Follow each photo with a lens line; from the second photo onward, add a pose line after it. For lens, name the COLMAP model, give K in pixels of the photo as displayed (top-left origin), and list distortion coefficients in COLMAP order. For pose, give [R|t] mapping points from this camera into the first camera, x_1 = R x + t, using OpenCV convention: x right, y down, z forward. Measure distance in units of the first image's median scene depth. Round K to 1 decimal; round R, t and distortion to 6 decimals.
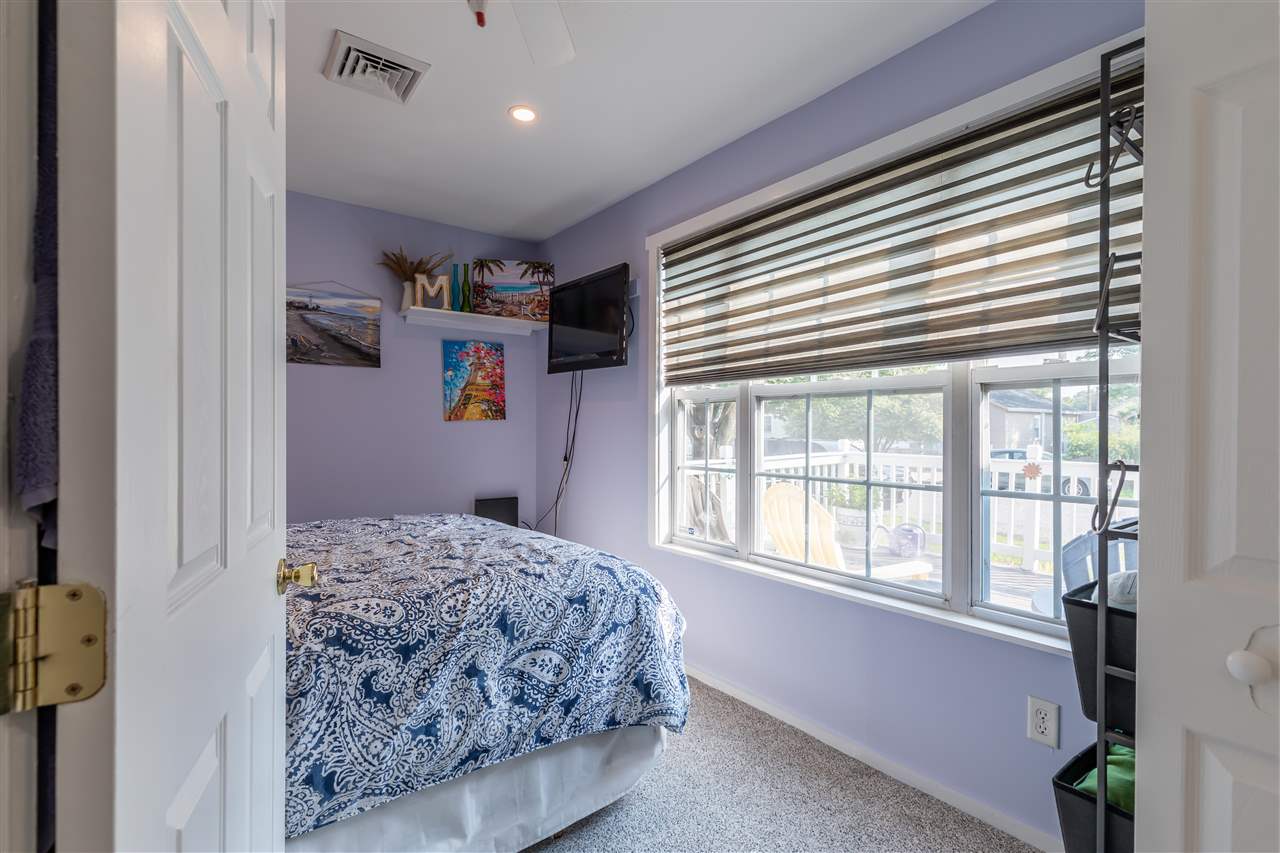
lens RADIAL K [[590.3, 0, 640.7], [0, 590.3, 426.9], [0, 0, 1]] dist [0.001643, -0.000078]
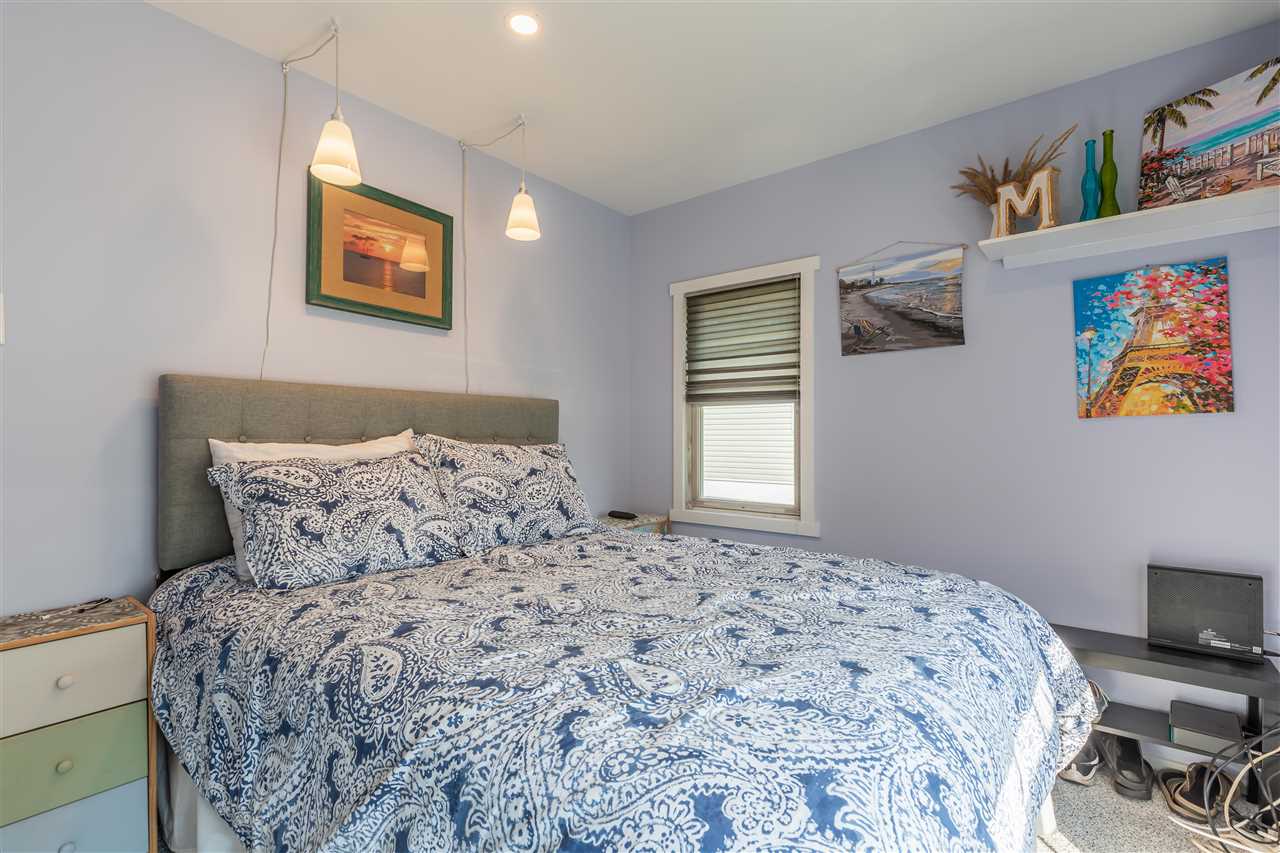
lens RADIAL K [[595.8, 0, 636.2], [0, 595.8, 435.2], [0, 0, 1]] dist [0.001970, 0.000044]
pose [[0.233995, -0.003509, -0.972231, 0.138106], [0.007011, 0.999974, -0.001921, 0.004520], [0.972212, -0.006367, 0.234014, 0.432557]]
